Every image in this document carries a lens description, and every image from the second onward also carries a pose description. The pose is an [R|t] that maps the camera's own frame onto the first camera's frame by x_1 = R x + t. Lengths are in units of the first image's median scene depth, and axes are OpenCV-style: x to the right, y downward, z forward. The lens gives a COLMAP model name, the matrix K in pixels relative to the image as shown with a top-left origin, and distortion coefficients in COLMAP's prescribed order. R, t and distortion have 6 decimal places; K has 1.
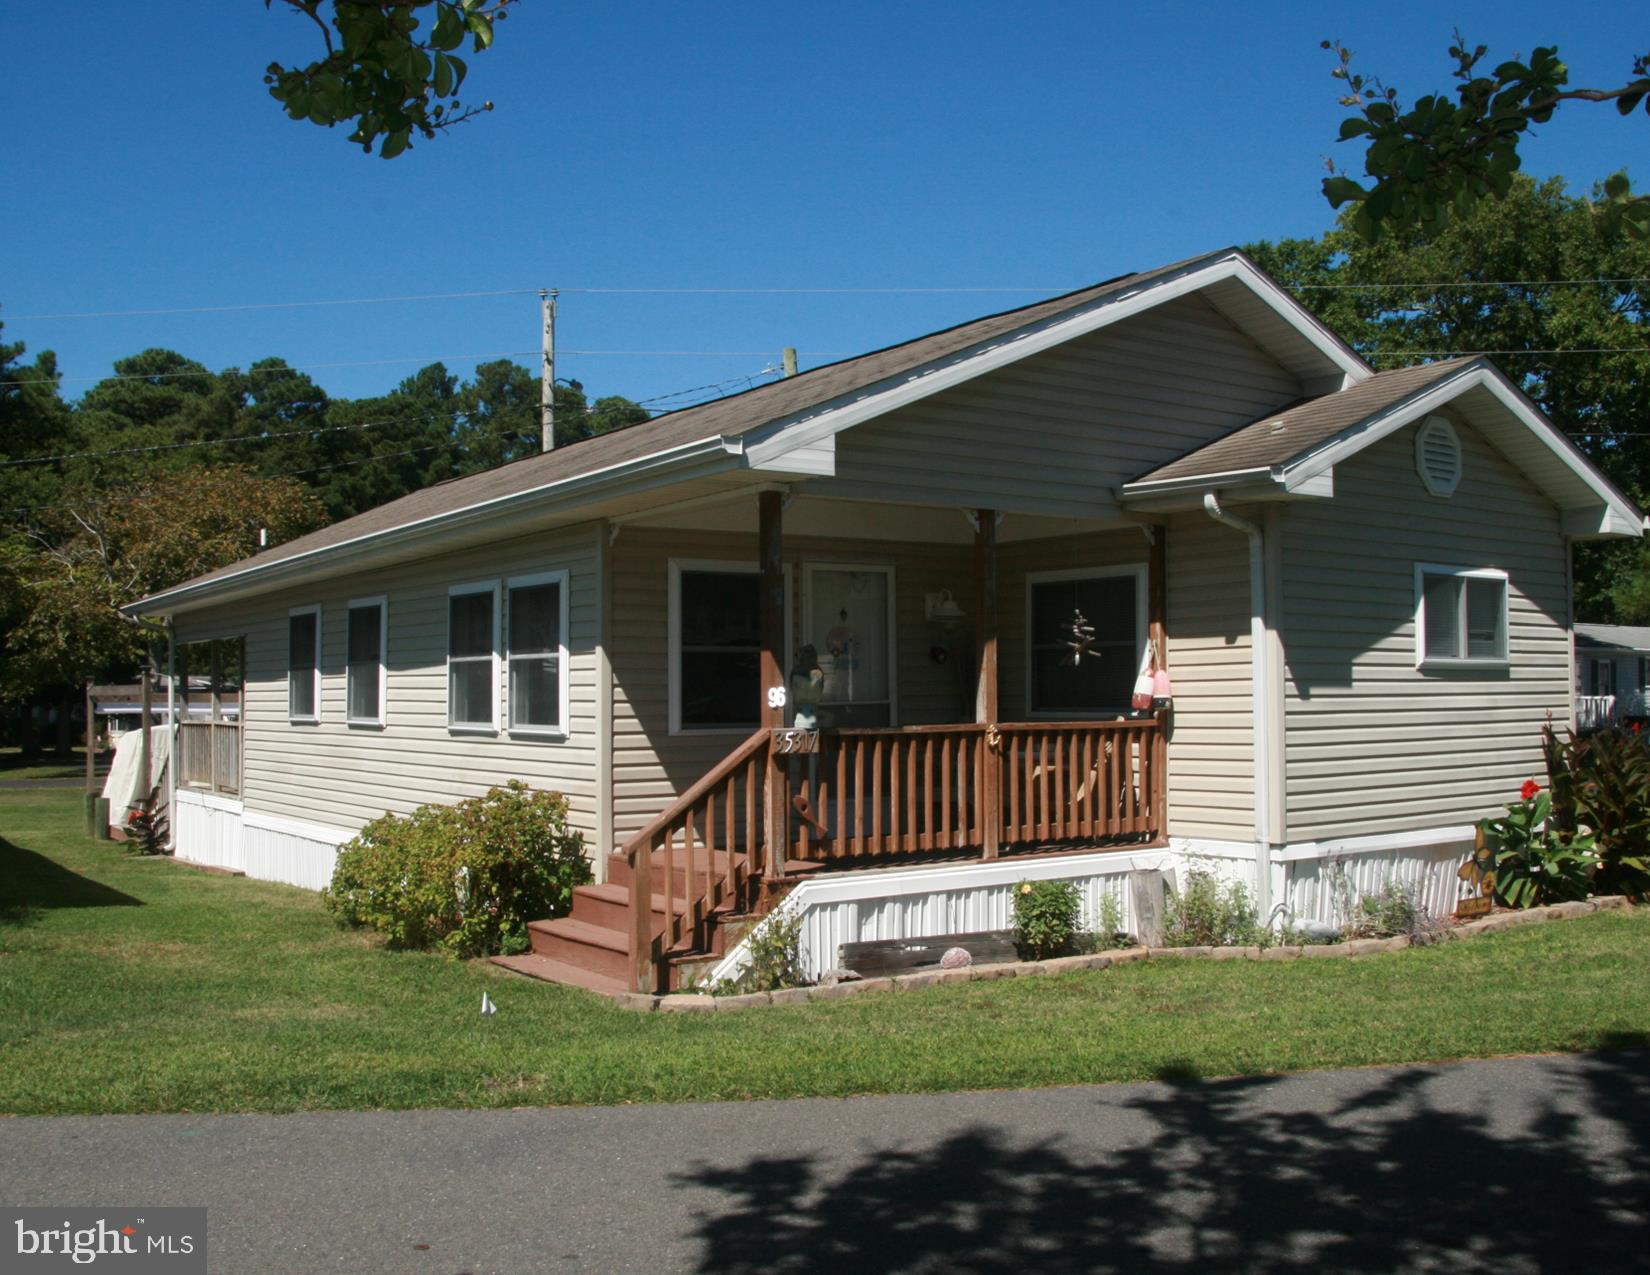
lens RADIAL K [[1573.7, 0, 883.5], [0, 1573.7, 672.5], [0, 0, 1]] dist [-0.184978, 0.155724]
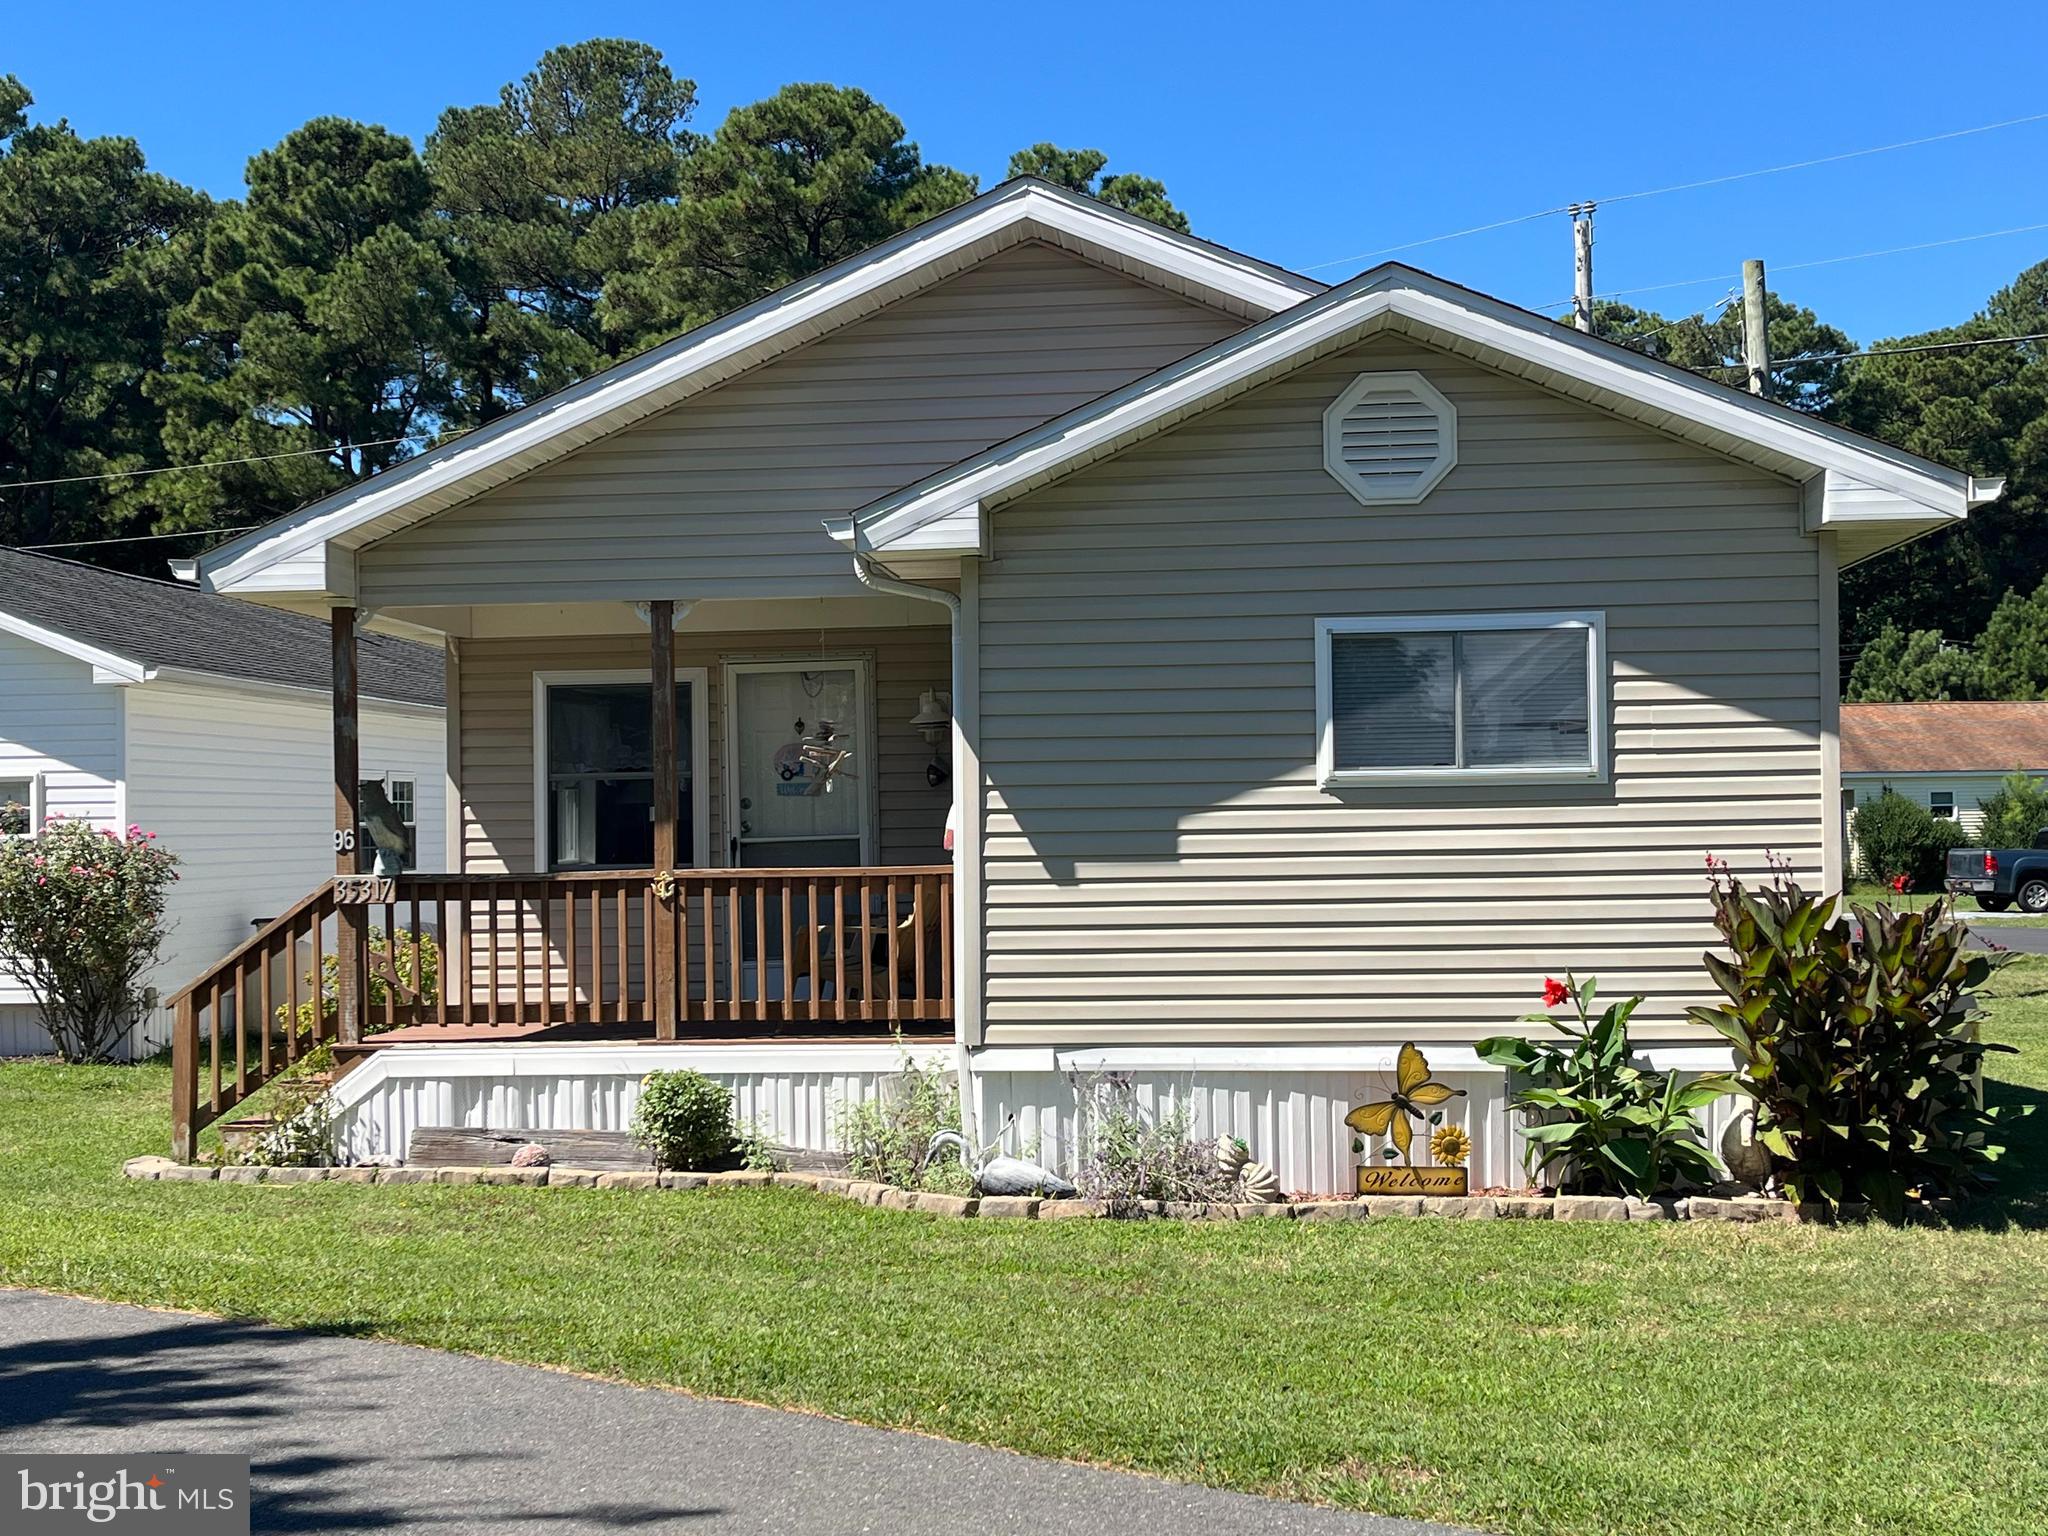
lens RADIAL K [[2410.3, 0, 1142.9], [0, 2410.3, 774.1], [0, 0, 1]] dist [0.105204, -0.313953]
pose [[0.747787, -0.015828, -0.663750, 0.962133], [0.020996, 0.999780, -0.000187, -0.009763], [0.663607, -0.013796, 0.747955, 0.225660]]
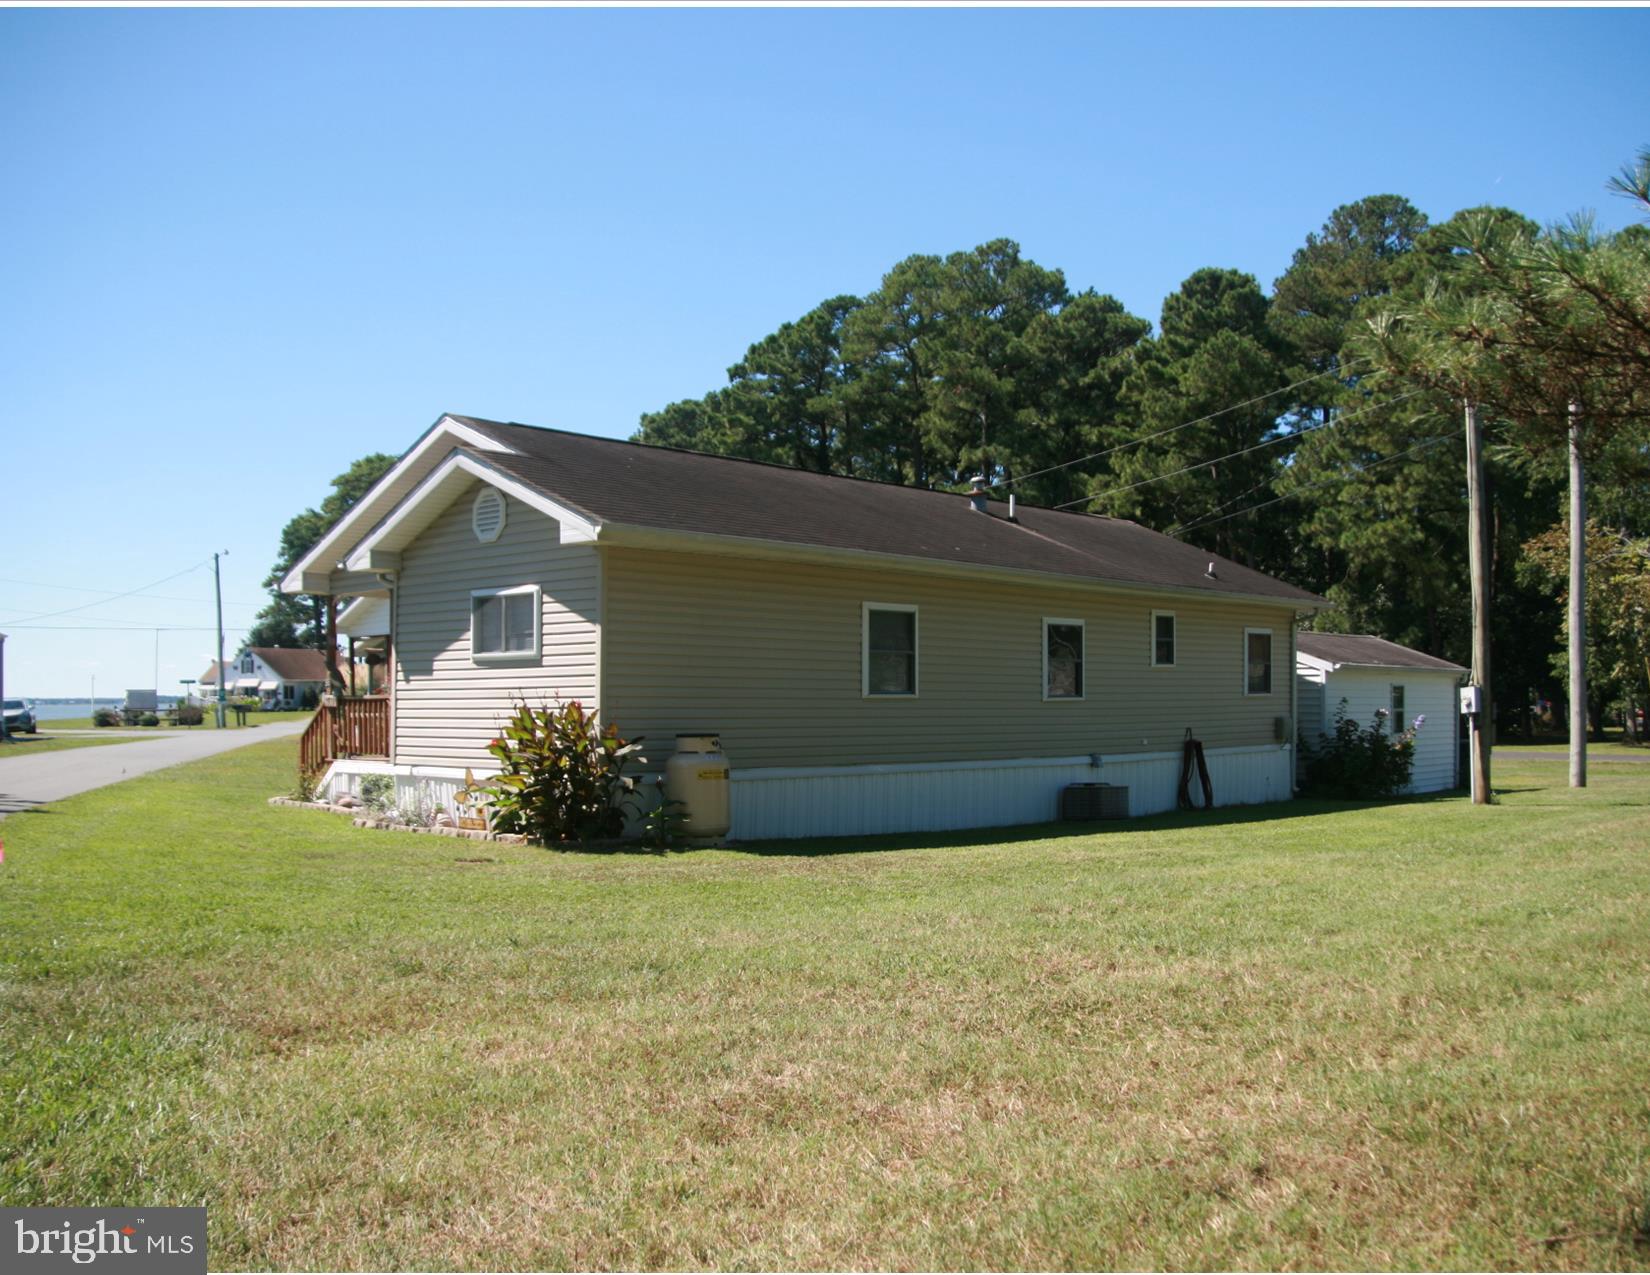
lens RADIAL K [[1573.7, 0, 883.5], [0, 1573.7, 672.5], [0, 0, 1]] dist [-0.184978, 0.155724]
pose [[0.190175, -0.007870, -0.981719, 1.949404], [0.023509, 0.999718, -0.003460, 0.023226], [0.981469, -0.022421, 0.190306, 1.129474]]
